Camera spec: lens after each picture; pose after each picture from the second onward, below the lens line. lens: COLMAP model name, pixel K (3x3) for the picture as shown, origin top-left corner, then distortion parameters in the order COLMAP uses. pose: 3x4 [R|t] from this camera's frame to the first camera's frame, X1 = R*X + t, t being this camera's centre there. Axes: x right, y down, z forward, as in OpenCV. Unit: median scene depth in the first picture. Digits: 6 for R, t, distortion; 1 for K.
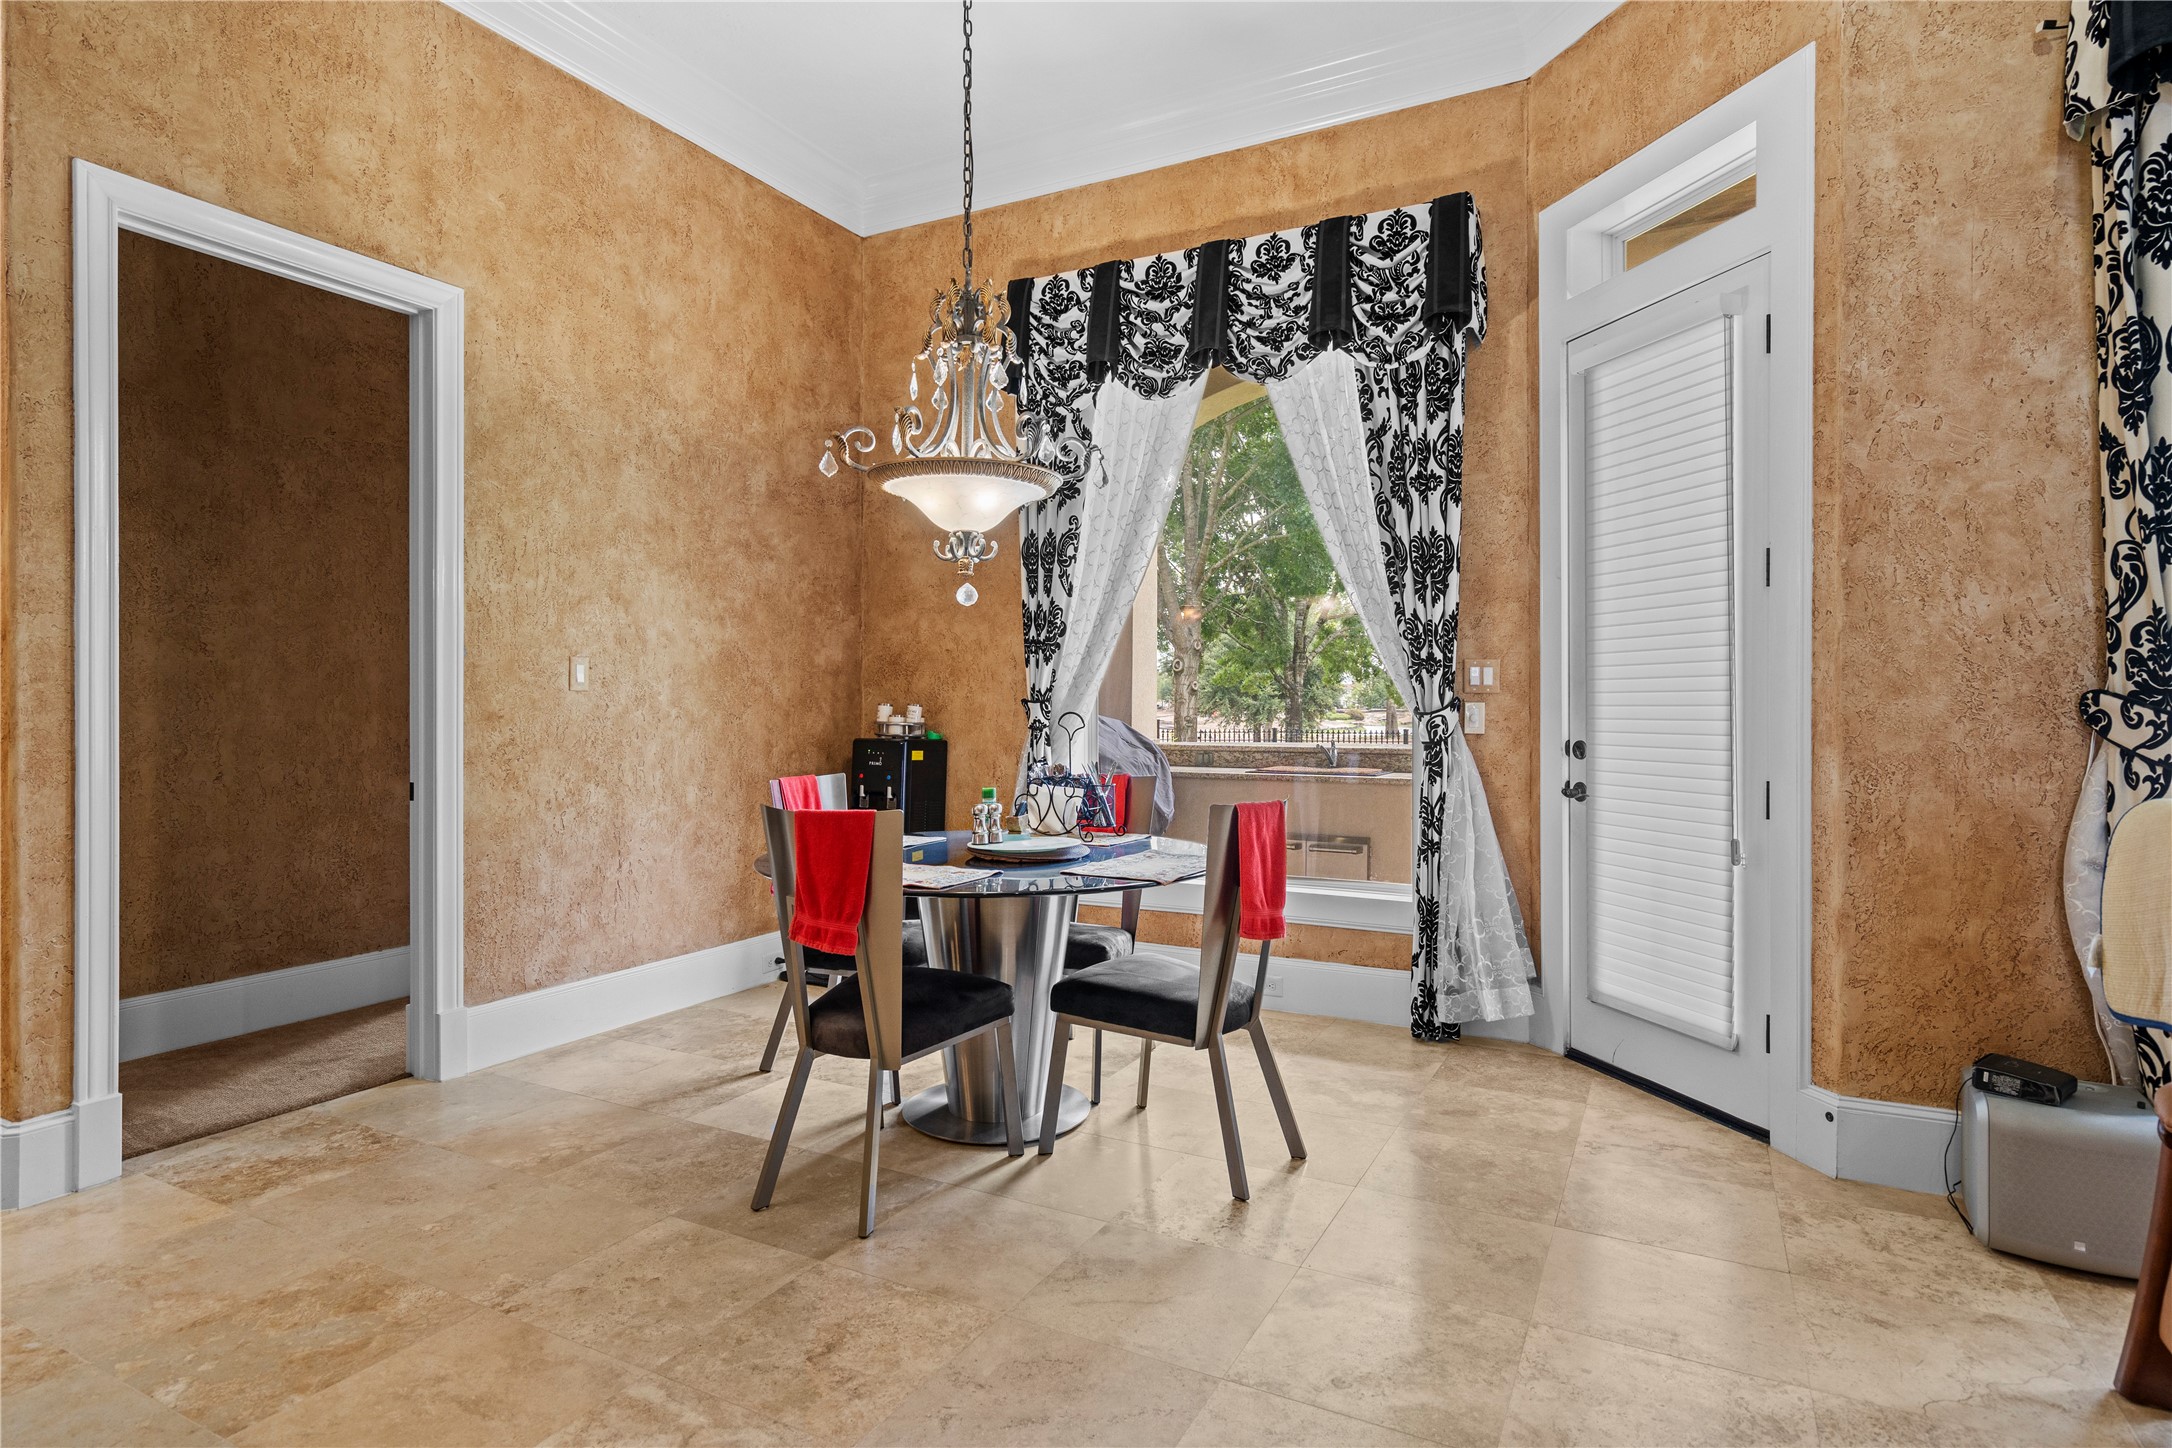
lens RADIAL K [[1065.7, 0, 1091.0], [0, 1065.7, 717.5], [0, 0, 1]] dist [0.001200, 0.000626]
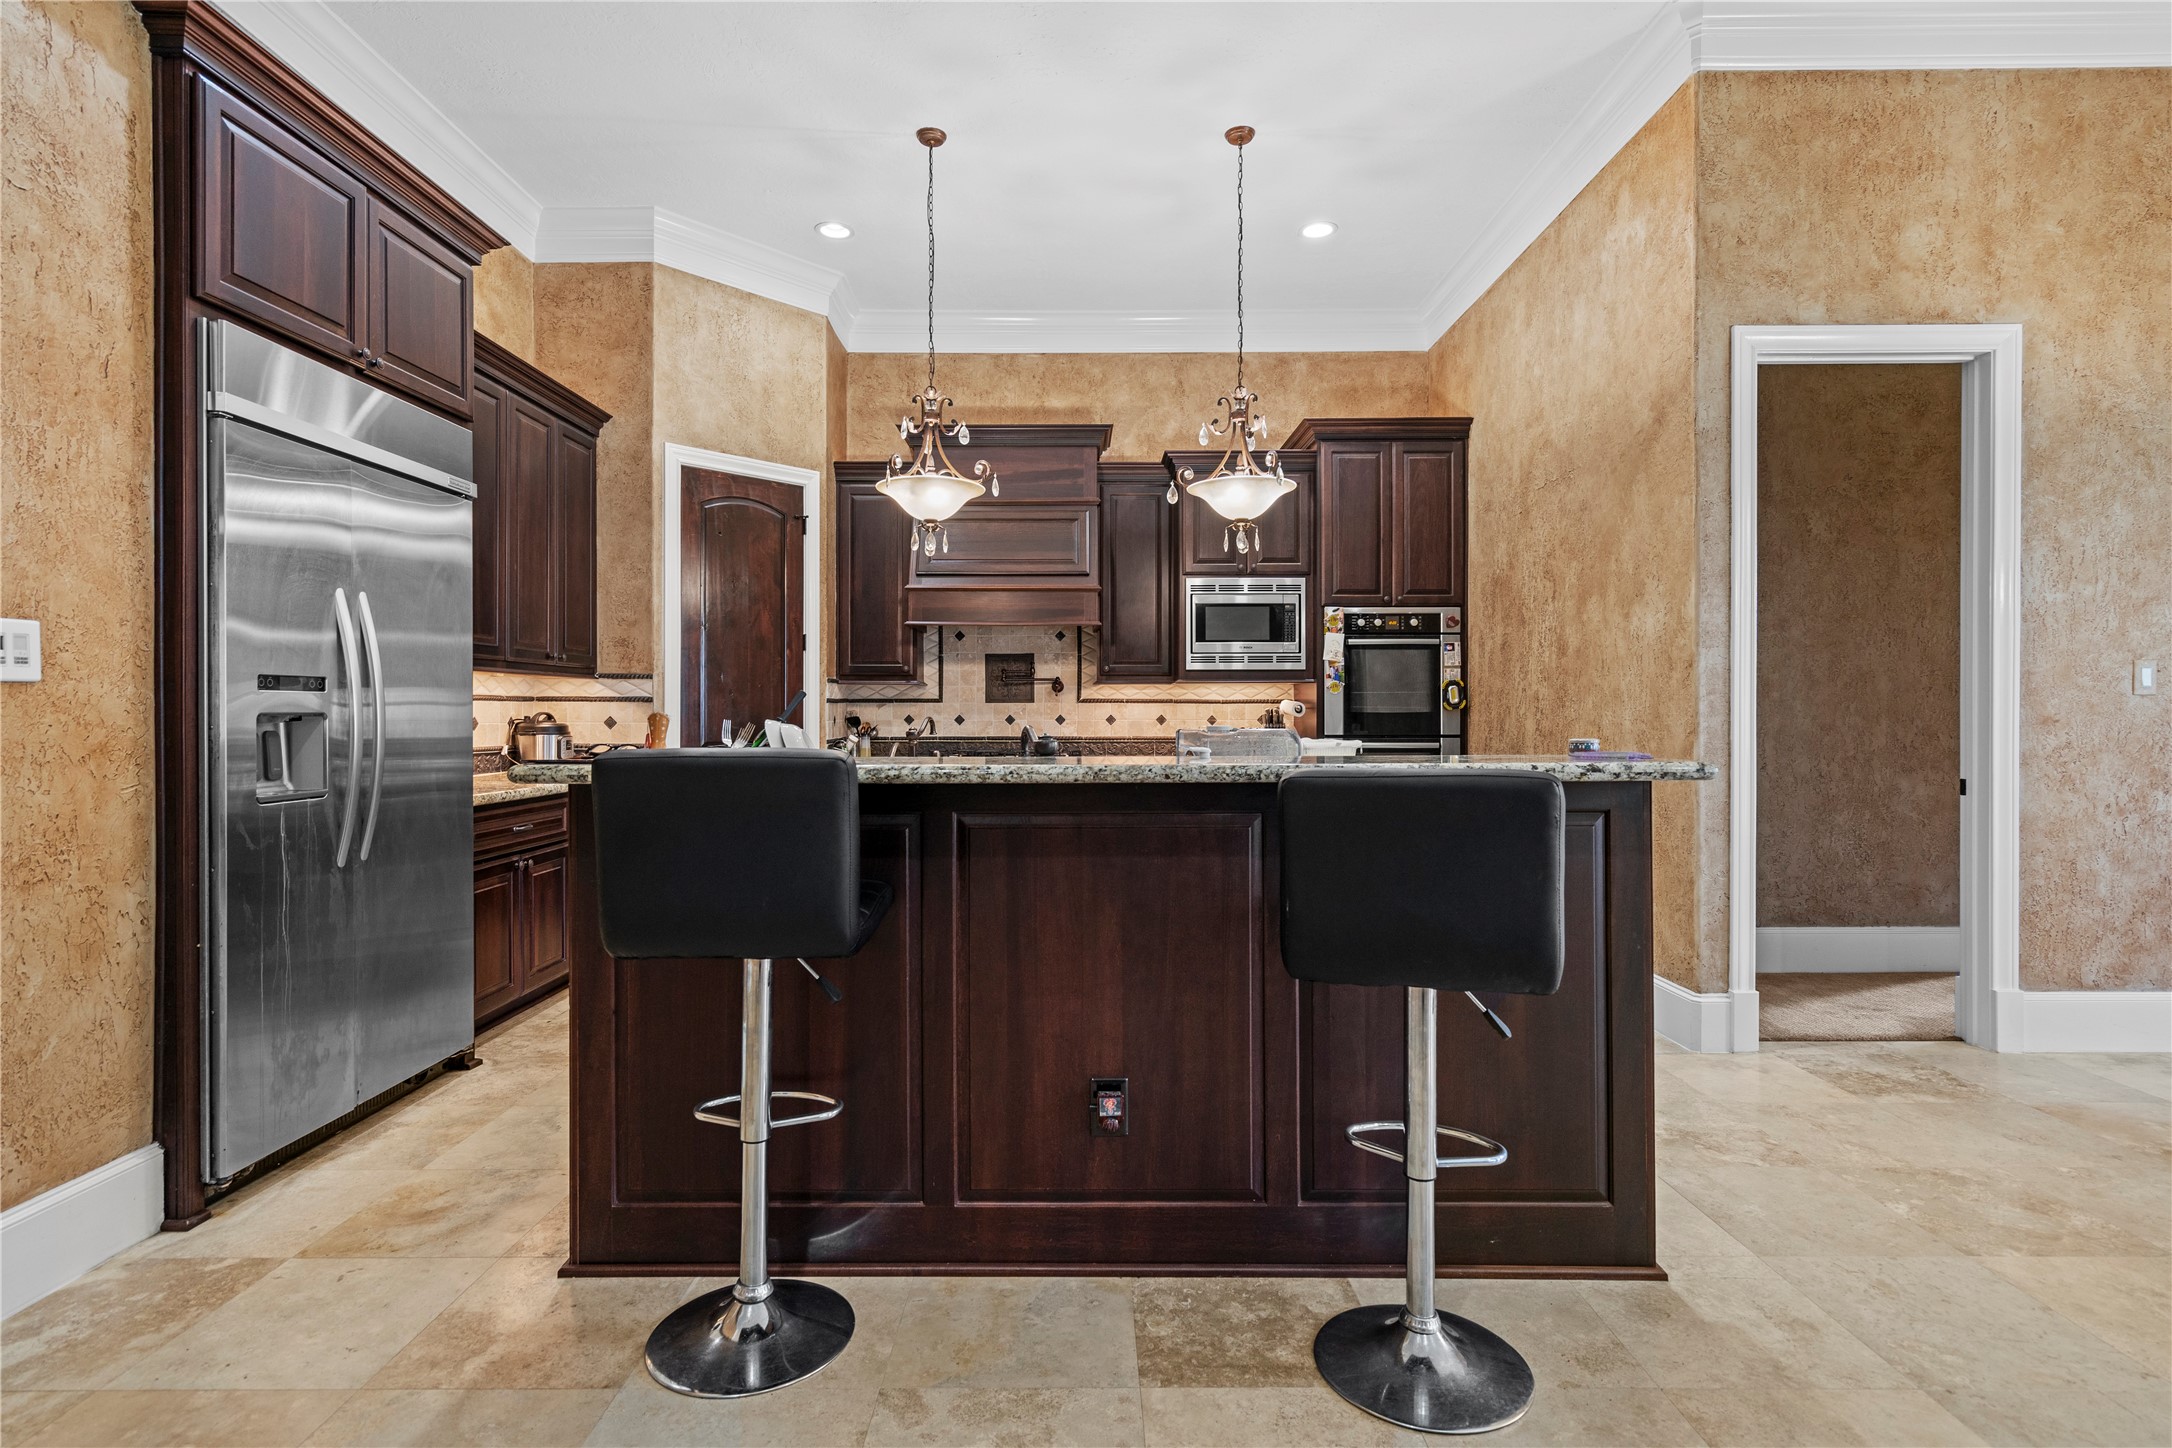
lens RADIAL K [[1065.7, 0, 1091.0], [0, 1065.7, 717.5], [0, 0, 1]] dist [0.001200, 0.000626]
pose [[0.475135, 0.003389, -0.879906, -0.085503], [-0.006871, 0.999976, 0.000141, 0.002425], [0.879886, 0.005979, 0.475147, -0.340057]]
